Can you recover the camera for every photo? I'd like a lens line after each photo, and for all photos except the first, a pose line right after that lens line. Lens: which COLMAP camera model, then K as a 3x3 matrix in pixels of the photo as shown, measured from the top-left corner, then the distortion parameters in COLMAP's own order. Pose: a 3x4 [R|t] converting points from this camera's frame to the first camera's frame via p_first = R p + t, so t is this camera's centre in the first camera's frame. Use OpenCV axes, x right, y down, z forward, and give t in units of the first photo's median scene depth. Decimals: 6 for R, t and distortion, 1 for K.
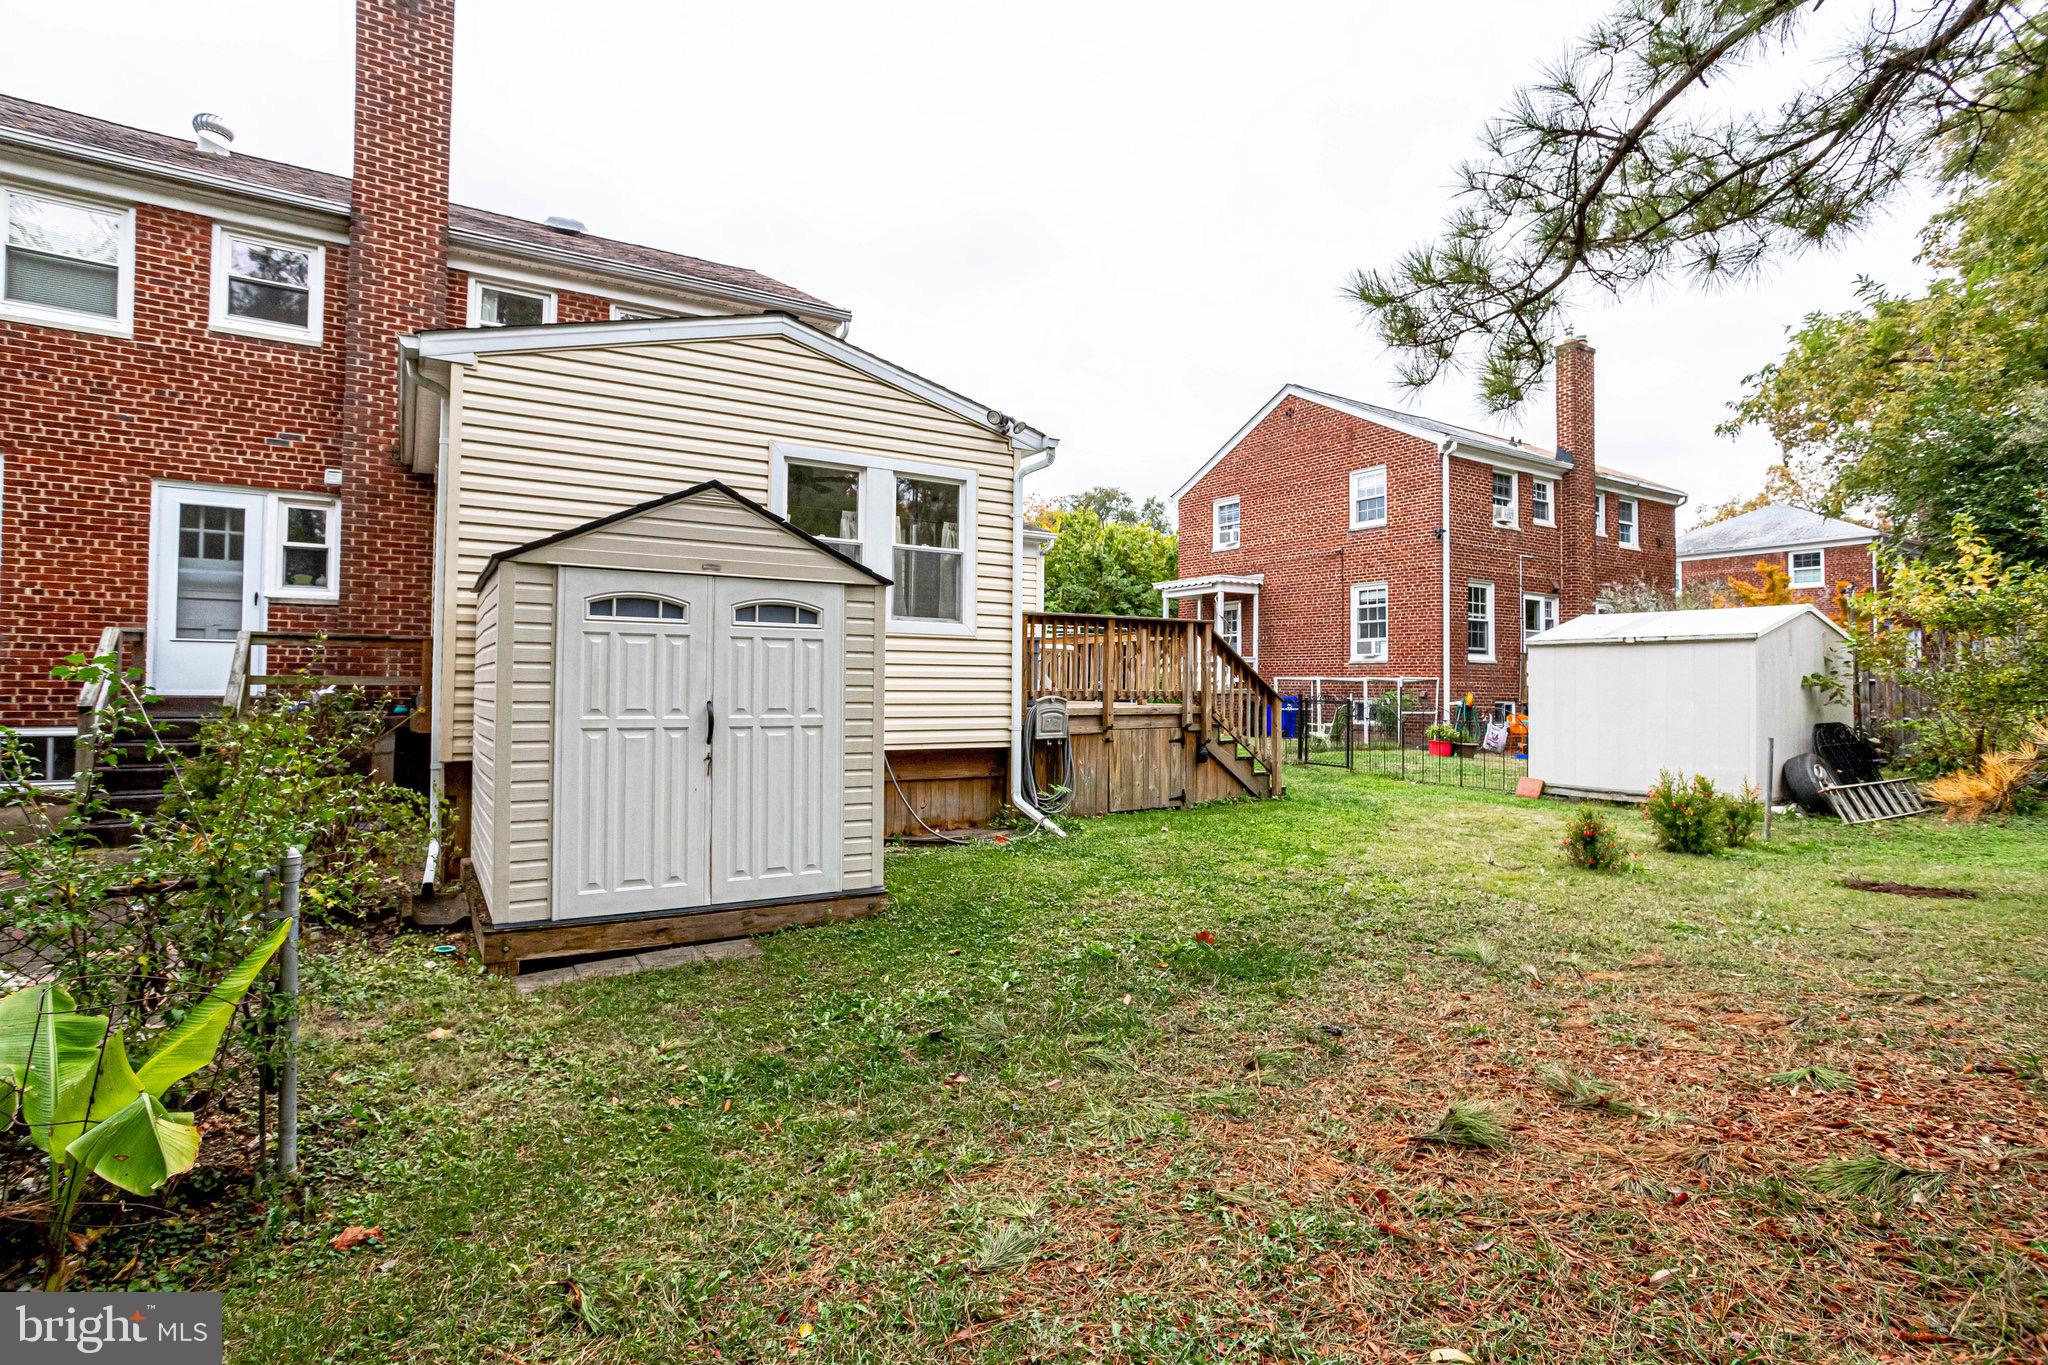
lens RADIAL K [[995.3, 0, 979.6], [0, 995.3, 644.7], [0, 0, 1]] dist [-0.034332, 0.017749]
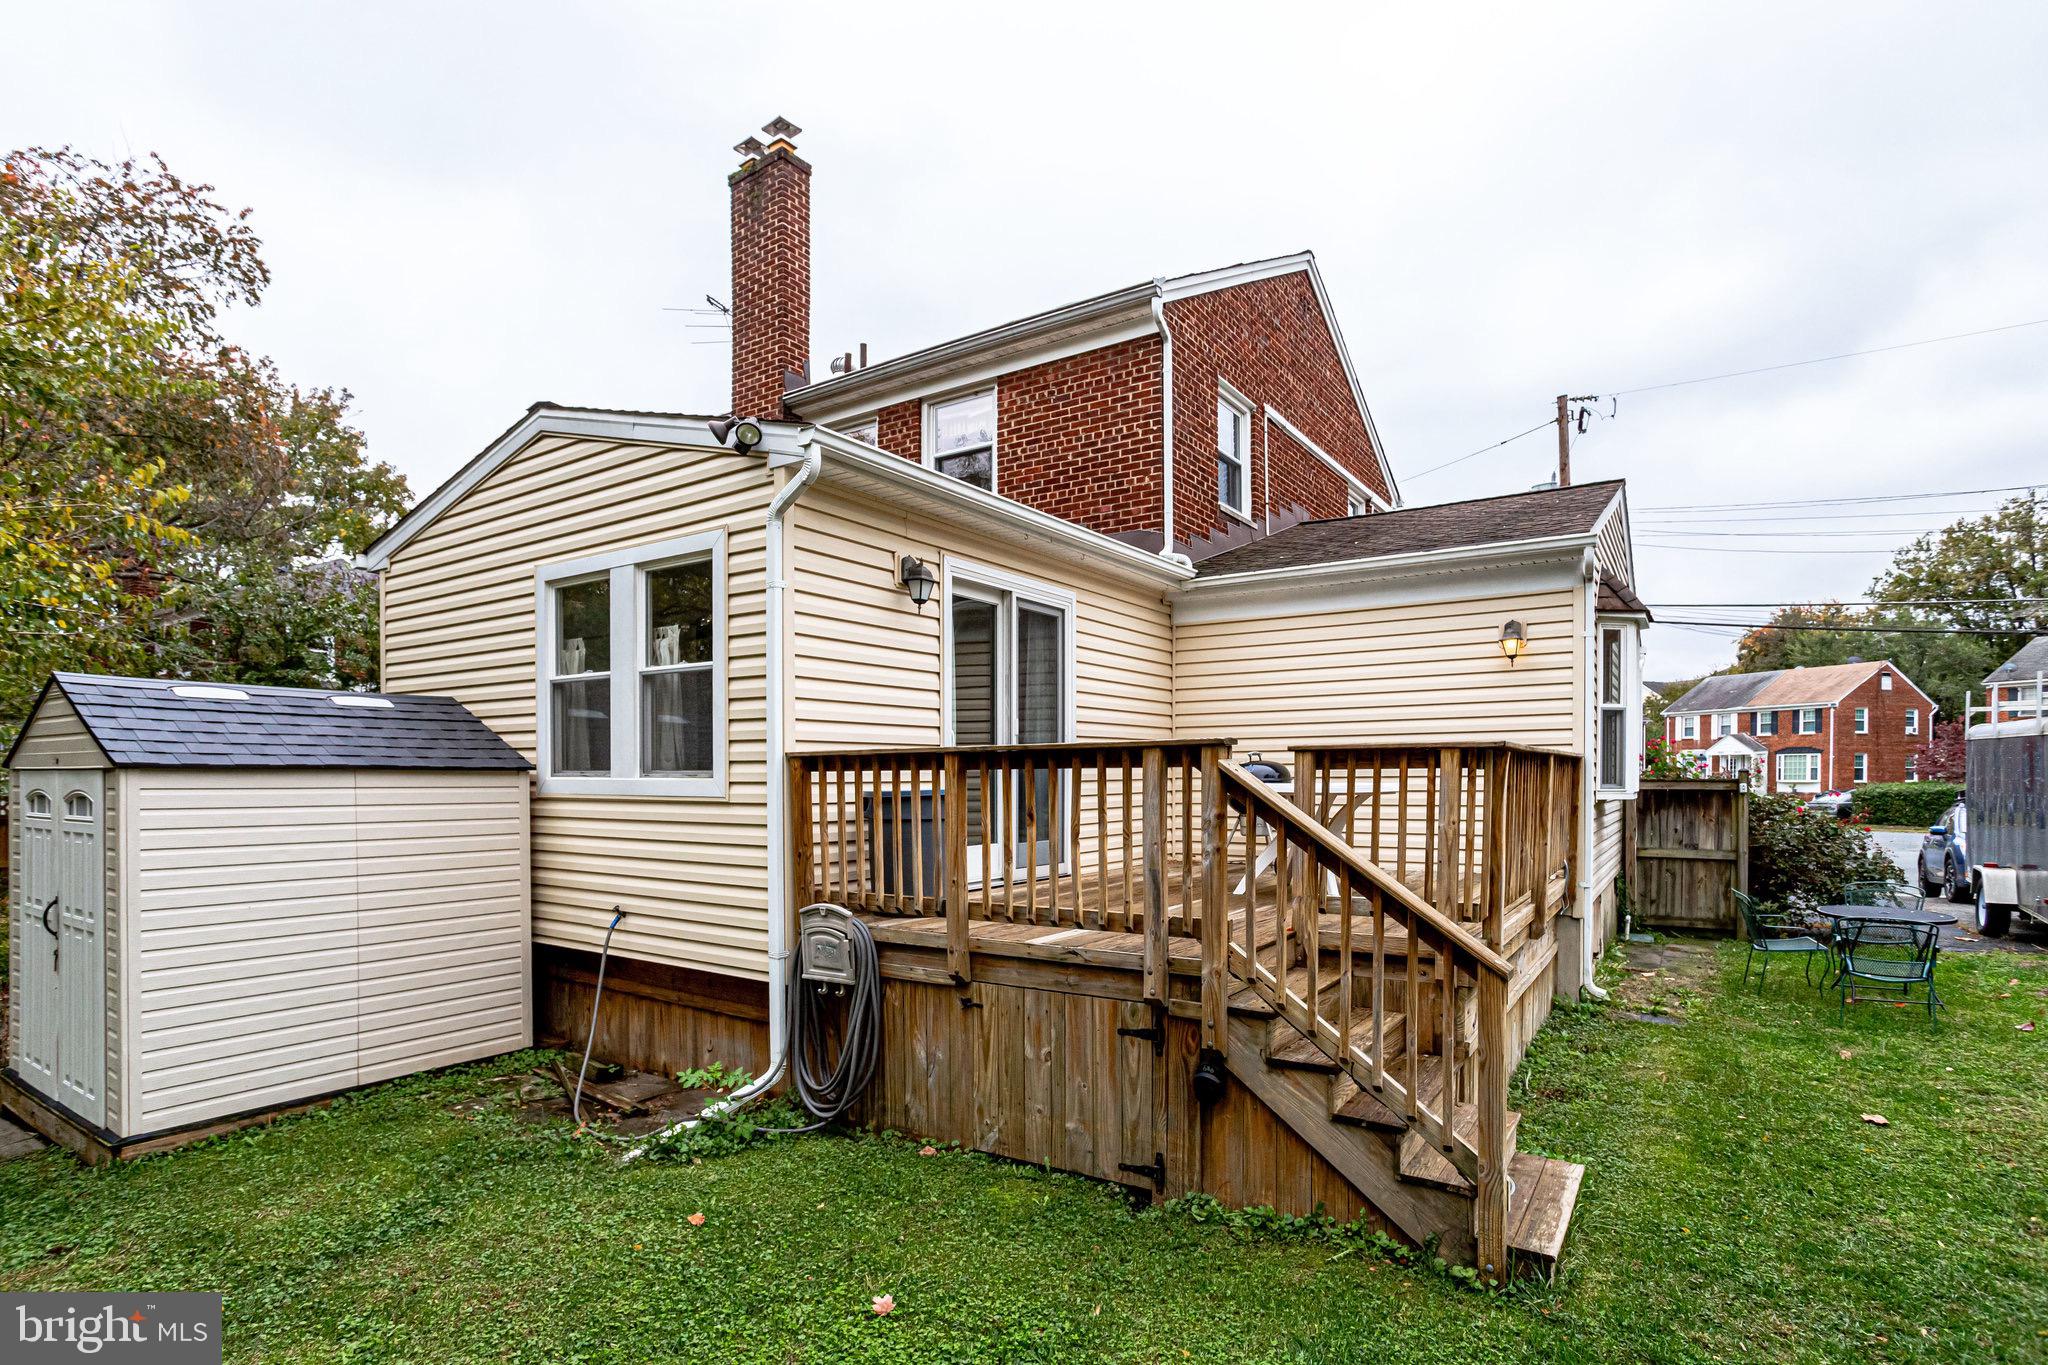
lens RADIAL K [[995.3, 0, 1001.5], [0, 995.3, 788.1], [0, 0, 1]] dist [-0.034332, 0.017749]
pose [[0.431854, 0.001598, -0.901942, 0.552413], [0.042784, 0.998836, 0.022255, -0.018022], [0.900928, -0.048200, 0.431283, 0.777983]]
